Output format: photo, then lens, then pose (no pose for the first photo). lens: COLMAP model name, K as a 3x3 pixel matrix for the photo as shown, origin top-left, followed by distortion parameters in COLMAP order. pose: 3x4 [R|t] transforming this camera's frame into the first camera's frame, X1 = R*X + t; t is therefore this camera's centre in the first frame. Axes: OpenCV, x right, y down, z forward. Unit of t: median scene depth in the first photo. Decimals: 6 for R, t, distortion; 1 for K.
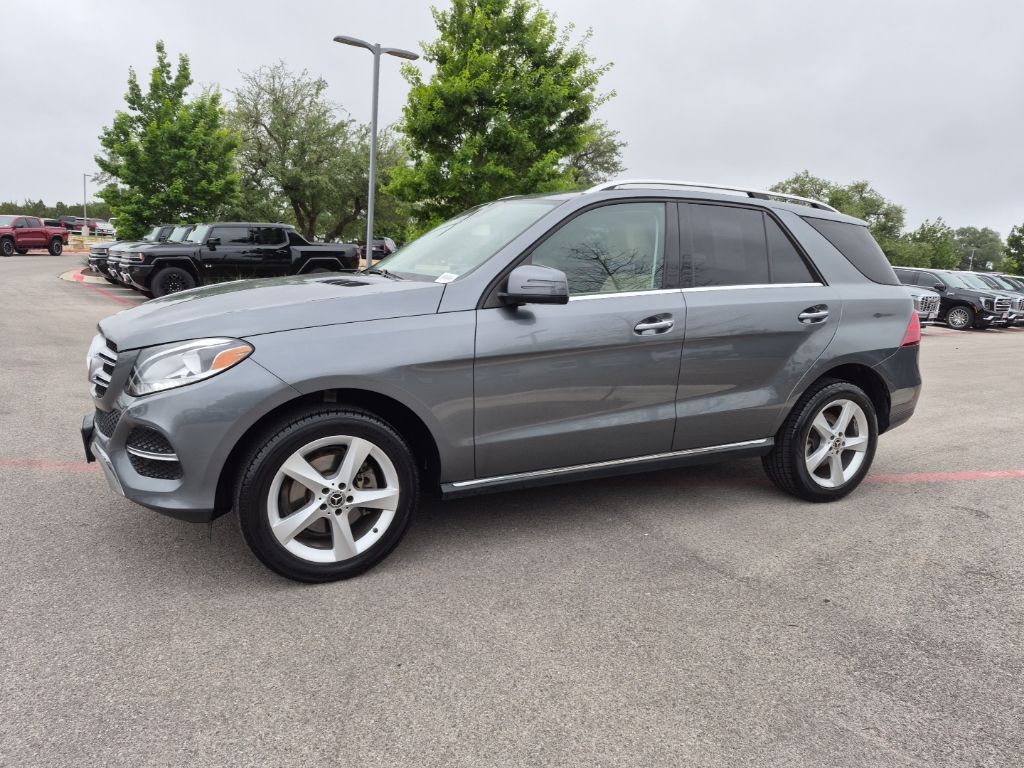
lens RADIAL K [[716.6, 0, 503.2], [0, 716.6, 388.7], [0, 0, 1]] dist [0.083288, -0.080659]
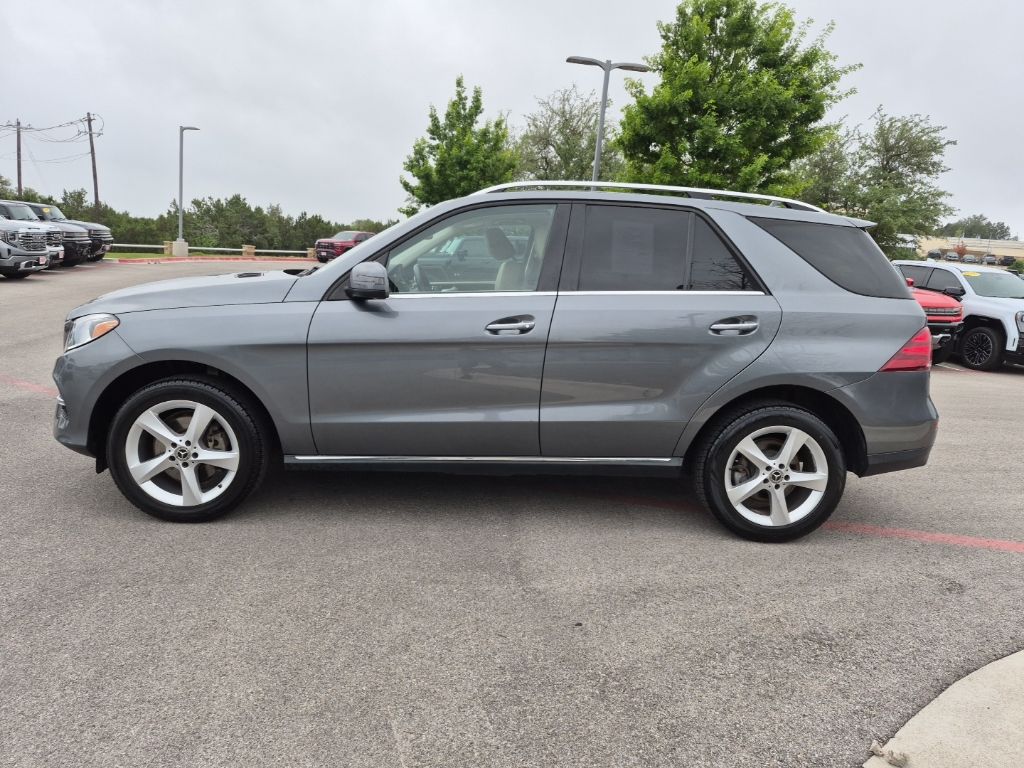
lens RADIAL K [[715.9, 0, 506.5], [0, 715.9, 384.9], [0, 0, 1]] dist [0.079301, -0.072115]
pose [[0.914562, 0.079355, -0.396584, 0.511797], [-0.088108, 0.996103, -0.003868, -0.001915], [0.394732, 0.038479, 0.917990, 0.074006]]
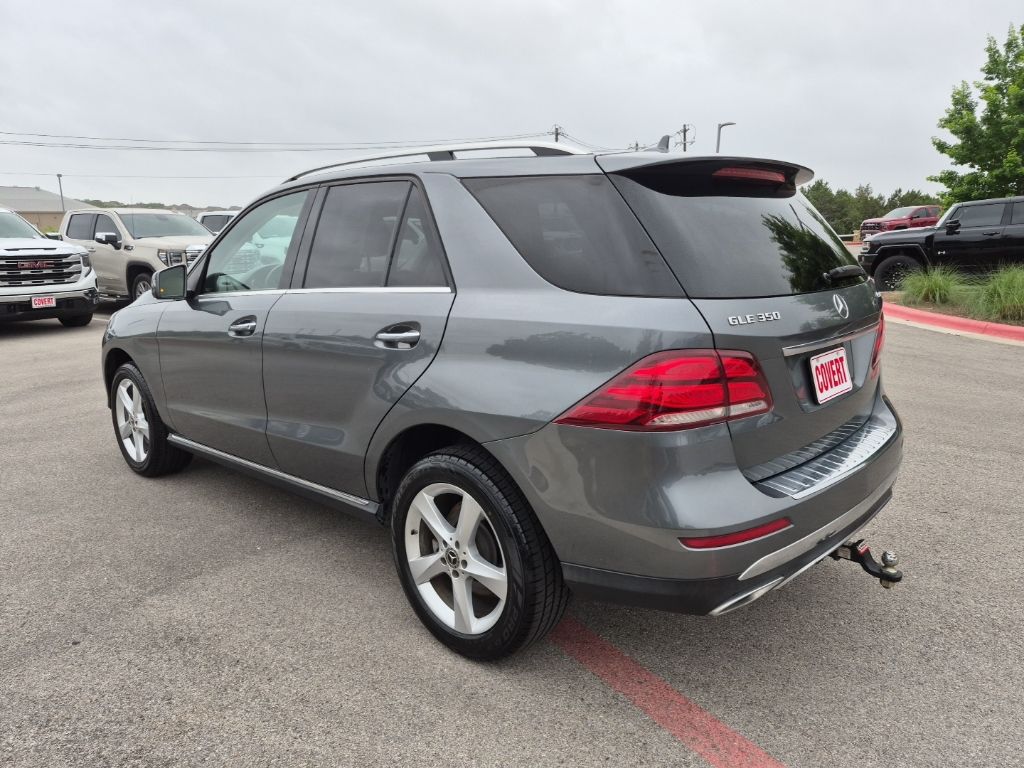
lens RADIAL K [[716.6, 0, 503.2], [0, 716.6, 388.7], [0, 0, 1]] dist [0.083288, -0.080659]
pose [[0.330416, 0.150742, -0.931720, 1.027120], [-0.135440, 0.984520, 0.111253, -0.135285], [0.934067, 0.089433, 0.345718, 0.843021]]
